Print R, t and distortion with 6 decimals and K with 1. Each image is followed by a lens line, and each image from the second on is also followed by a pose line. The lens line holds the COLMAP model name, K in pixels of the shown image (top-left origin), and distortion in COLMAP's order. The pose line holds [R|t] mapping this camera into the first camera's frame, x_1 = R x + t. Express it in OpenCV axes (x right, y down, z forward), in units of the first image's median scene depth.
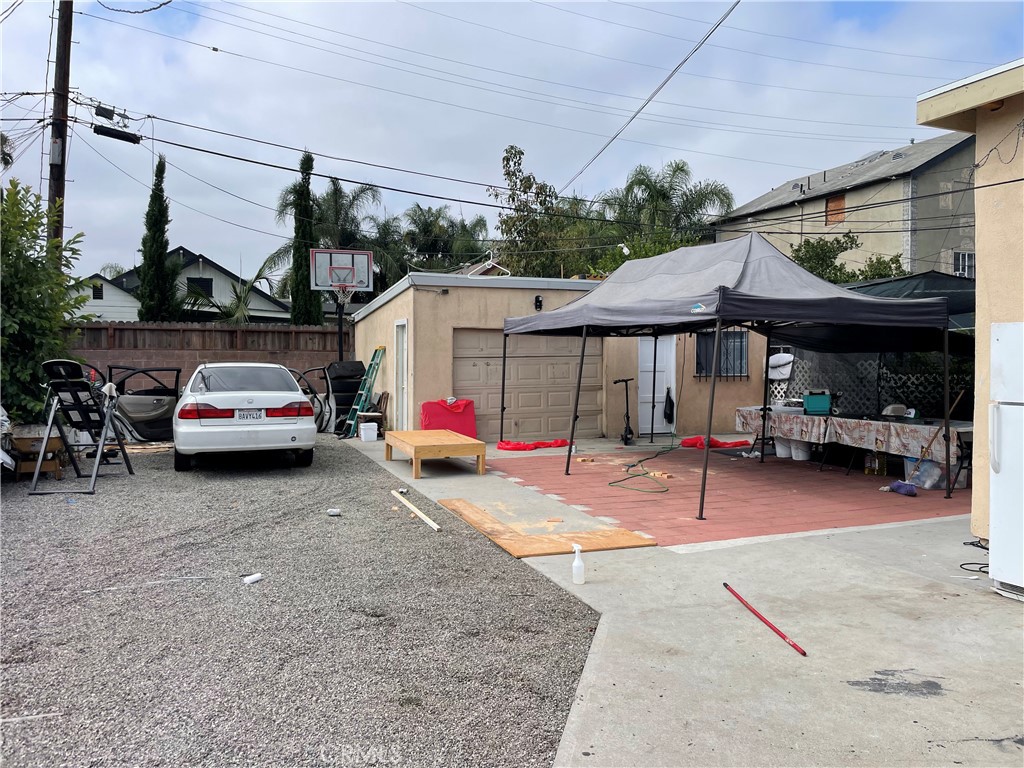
lens RADIAL K [[773.5, 0, 505.4], [0, 773.5, 375.1], [0, 0, 1]] dist [0.098096, -0.135978]
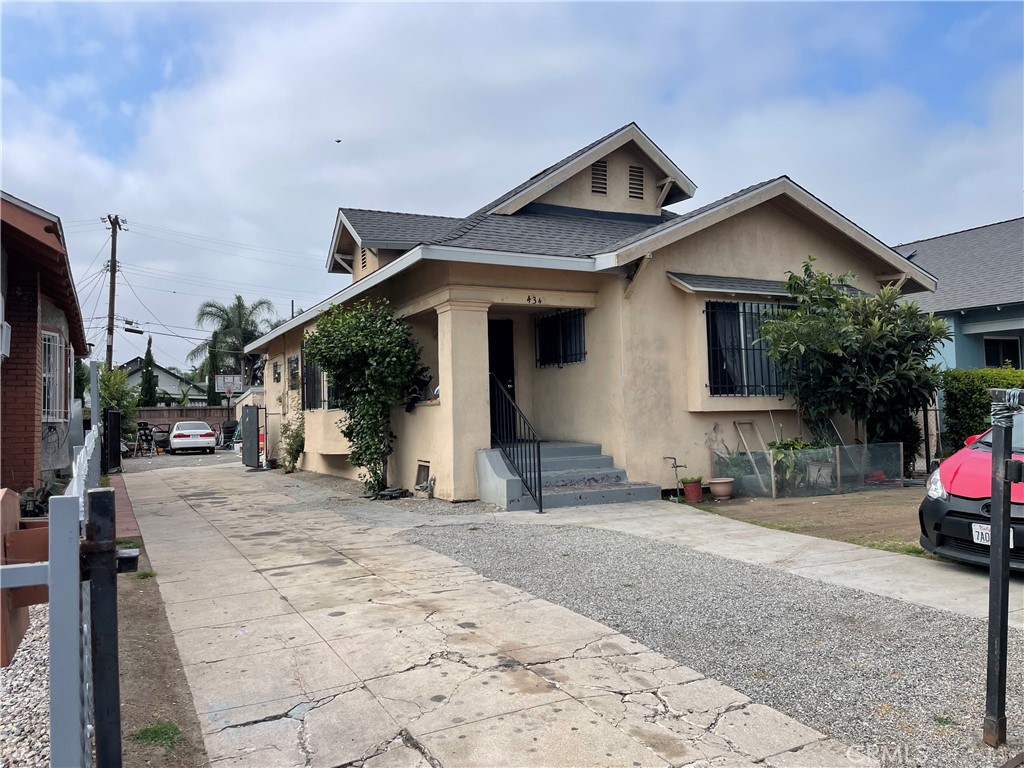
lens RADIAL K [[773.5, 0, 505.4], [0, 773.5, 375.1], [0, 0, 1]] dist [0.098096, -0.135978]
pose [[0.995004, -0.024572, 0.096760, 0.428786], [0.031770, 0.996784, -0.073564, 0.049030], [-0.094641, 0.076270, 0.992585, -1.564080]]
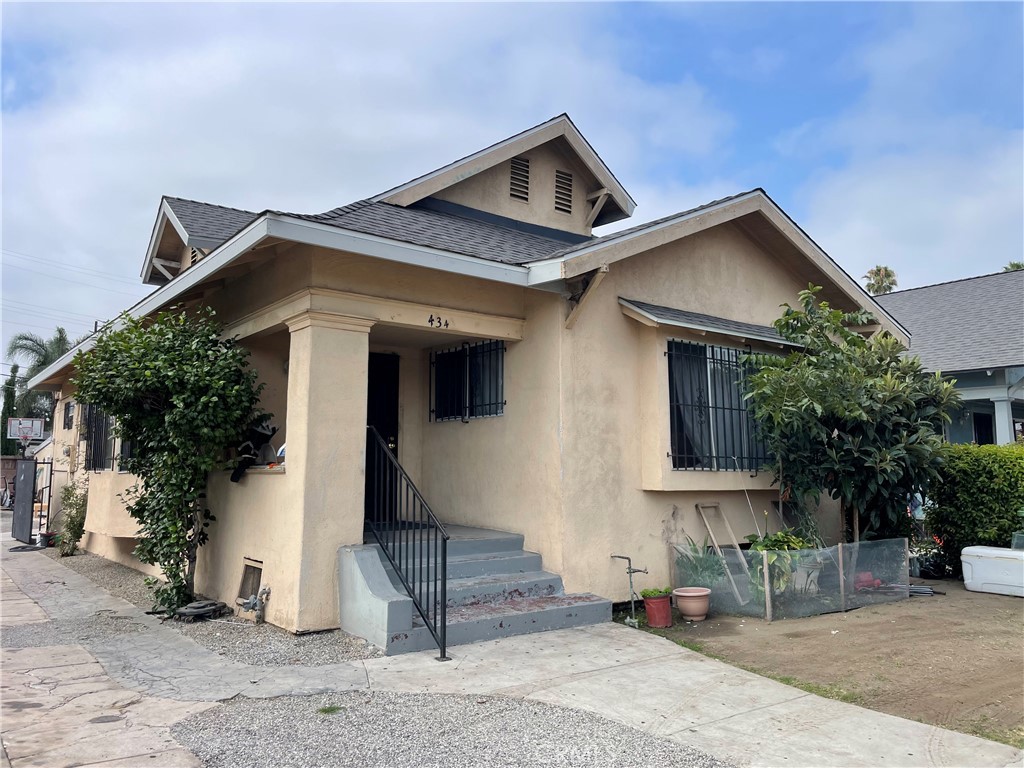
lens RADIAL K [[773.8, 0, 514.2], [0, 773.8, 372.6], [0, 0, 1]] dist [0.095781, -0.132377]
pose [[0.959808, 0.032633, 0.278753, 0.436825], [0.008896, 0.989180, -0.146434, 0.031415], [-0.280515, 0.143029, 0.949133, -1.325227]]
